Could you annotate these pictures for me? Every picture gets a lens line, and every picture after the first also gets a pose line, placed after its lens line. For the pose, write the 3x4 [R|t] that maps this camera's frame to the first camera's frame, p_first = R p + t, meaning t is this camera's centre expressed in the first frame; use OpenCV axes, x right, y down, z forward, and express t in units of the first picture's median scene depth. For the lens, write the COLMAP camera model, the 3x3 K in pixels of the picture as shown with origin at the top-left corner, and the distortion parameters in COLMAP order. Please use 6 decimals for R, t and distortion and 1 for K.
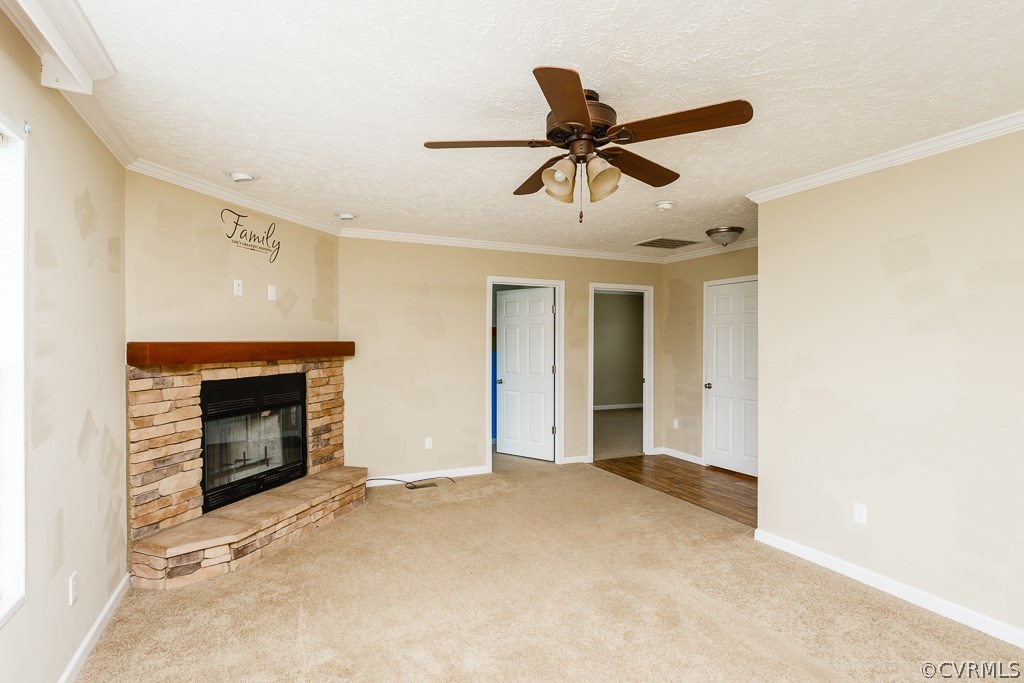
lens RADIAL K [[505.4, 0, 506.6], [0, 505.4, 341.5], [0, 0, 1]] dist [0.002404, -0.001390]
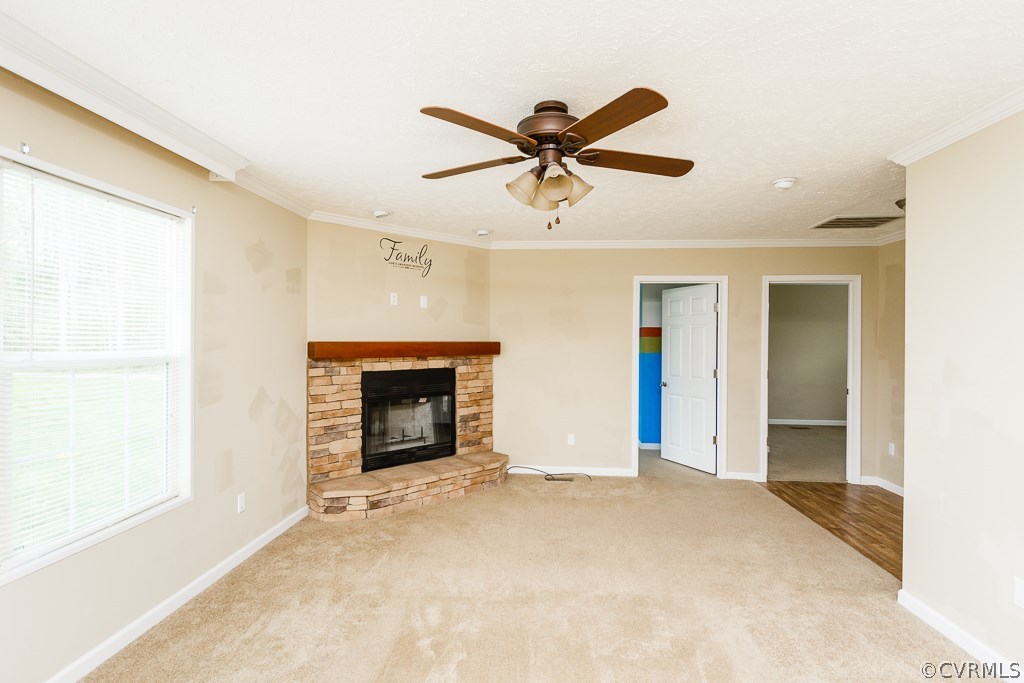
lens RADIAL K [[505.4, 0, 506.6], [0, 505.4, 341.5], [0, 0, 1]] dist [0.002404, -0.001390]
pose [[0.870564, 0.006341, -0.492015, 0.334002], [-0.005725, 0.999980, 0.002757, -0.004894], [0.492022, 0.000417, 0.870582, 0.034731]]
